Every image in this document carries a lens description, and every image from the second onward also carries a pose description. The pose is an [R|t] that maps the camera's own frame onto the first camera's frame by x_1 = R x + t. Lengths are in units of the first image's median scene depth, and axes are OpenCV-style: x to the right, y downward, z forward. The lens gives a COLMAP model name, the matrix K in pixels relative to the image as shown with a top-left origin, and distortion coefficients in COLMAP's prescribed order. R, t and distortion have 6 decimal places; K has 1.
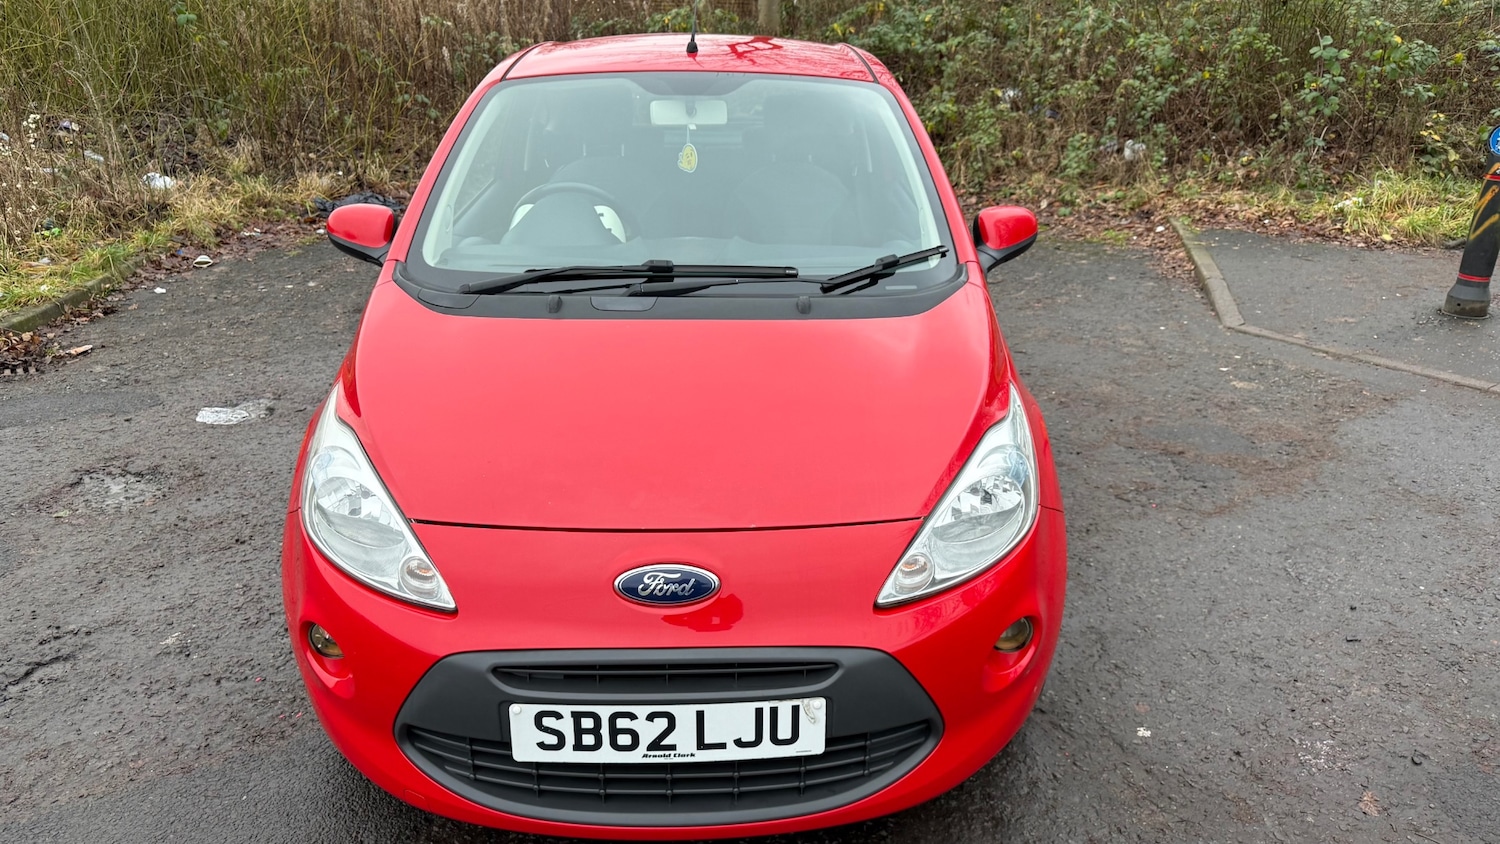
lens RADIAL K [[1054.0, 0, 760.1], [0, 1054.0, 426.4], [0, 0, 1]] dist [0.036398, -0.042417]
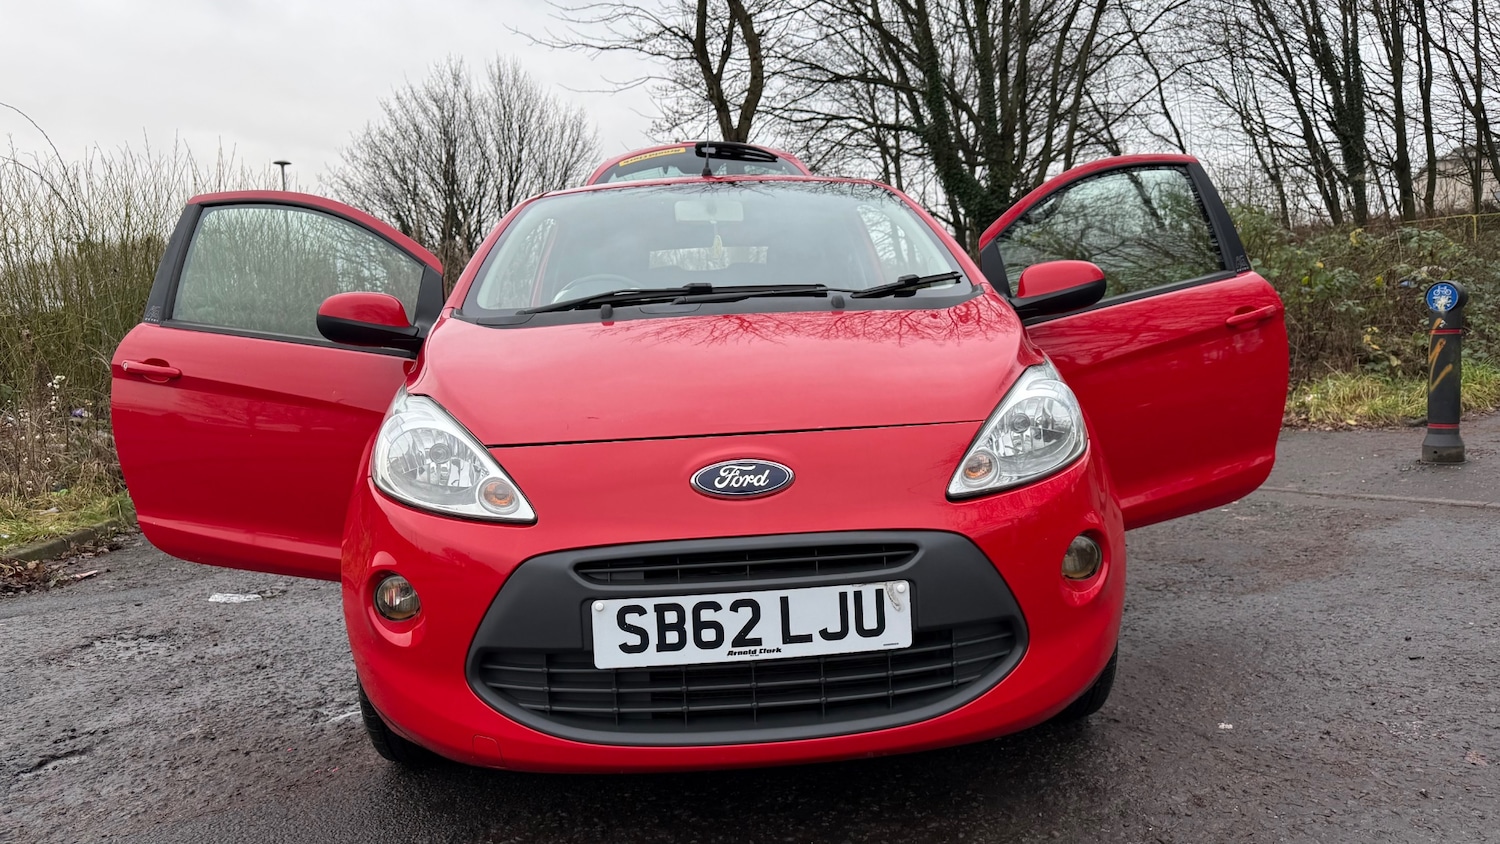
lens RADIAL K [[1054.0, 0, 755.6], [0, 1054.0, 416.0], [0, 0, 1]] dist [0.036398, -0.042417]
pose [[0.998033, -0.057703, 0.024504, -0.072493], [0.062366, 0.953582, -0.294604, 0.292908], [-0.006367, 0.295552, 0.955305, 0.005921]]
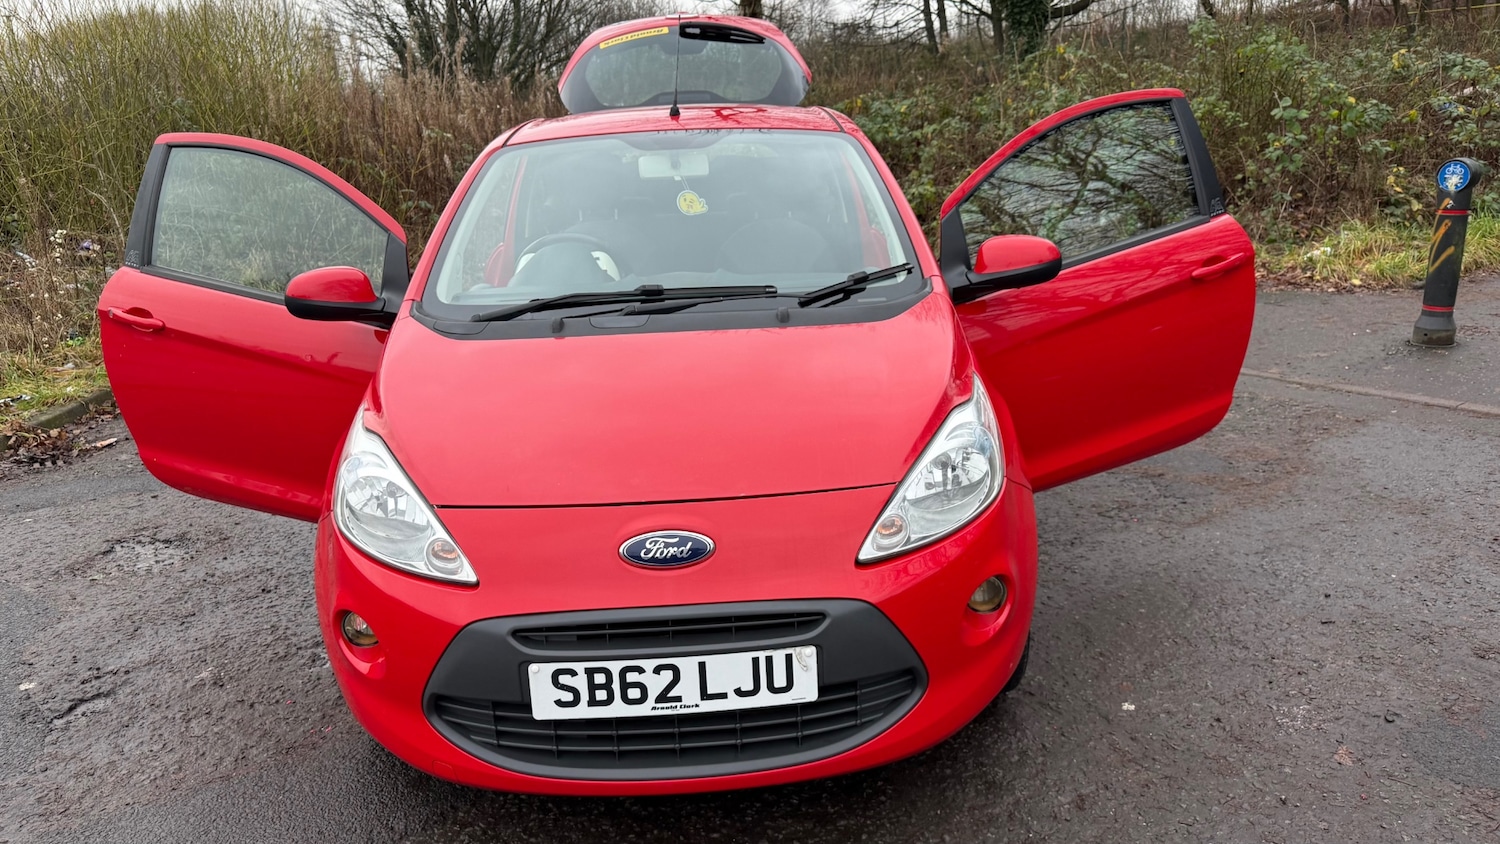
lens RADIAL K [[1054.0, 0, 752.6], [0, 1054.0, 423.4], [0, 0, 1]] dist [0.036398, -0.042417]
pose [[0.998740, -0.049575, -0.007838, 0.012269], [0.048614, 0.994330, -0.094575, 0.095395], [0.012482, 0.094075, 0.995487, -0.083253]]
